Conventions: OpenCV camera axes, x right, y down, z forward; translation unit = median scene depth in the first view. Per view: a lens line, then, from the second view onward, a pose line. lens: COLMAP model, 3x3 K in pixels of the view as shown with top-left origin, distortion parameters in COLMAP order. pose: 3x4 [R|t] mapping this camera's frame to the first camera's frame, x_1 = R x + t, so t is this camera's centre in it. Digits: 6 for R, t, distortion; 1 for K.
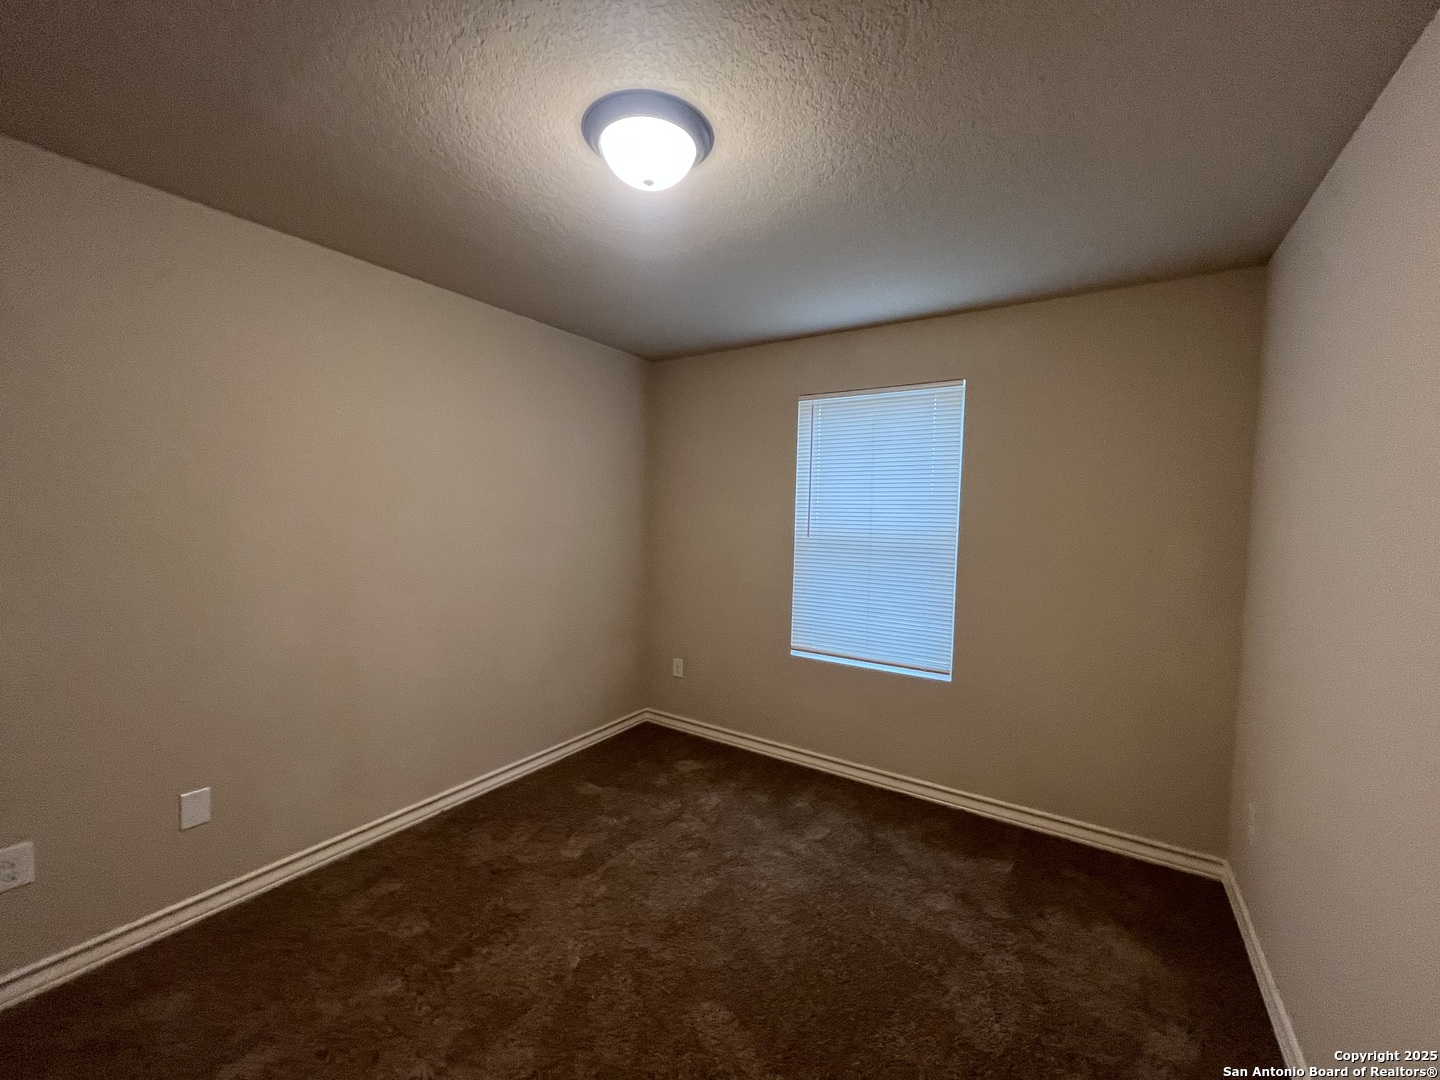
lens RADIAL K [[576.8, 0, 719.4], [0, 576.8, 542.5], [0, 0, 1]] dist [-0.003817, -0.000186]
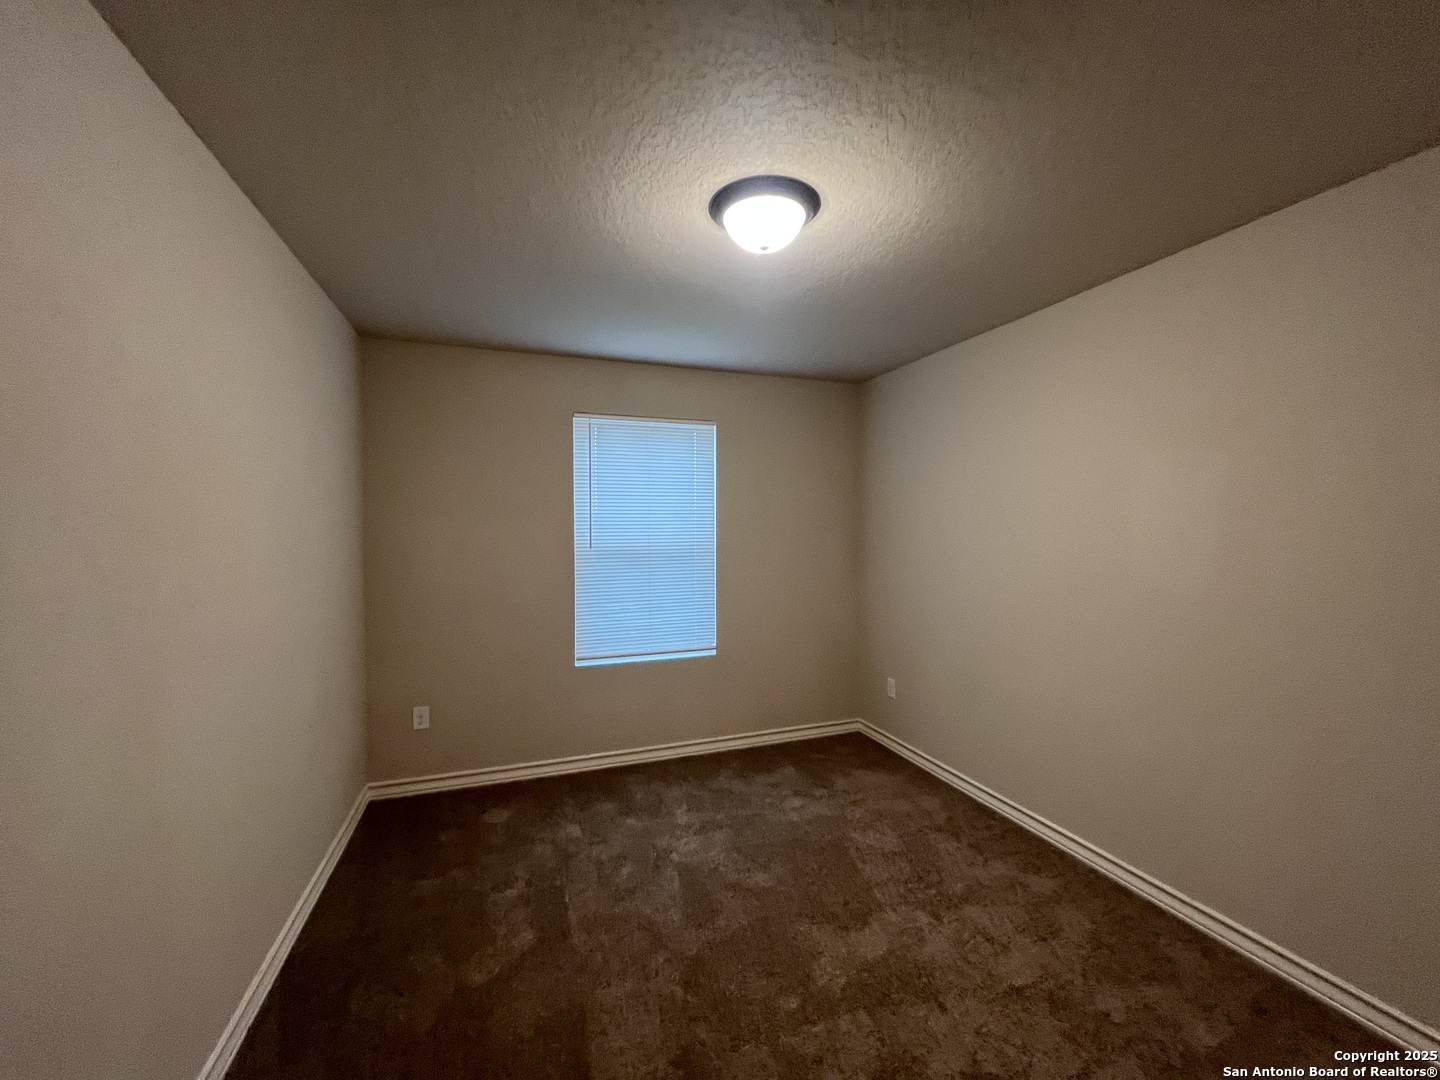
lens RADIAL K [[576.8, 0, 719.4], [0, 576.8, 542.5], [0, 0, 1]] dist [-0.003817, -0.000186]
pose [[0.599274, -0.044679, 0.799296, -0.615093], [0.055005, 0.998380, 0.014567, -0.027151], [-0.798652, 0.035235, 0.600761, 0.212447]]
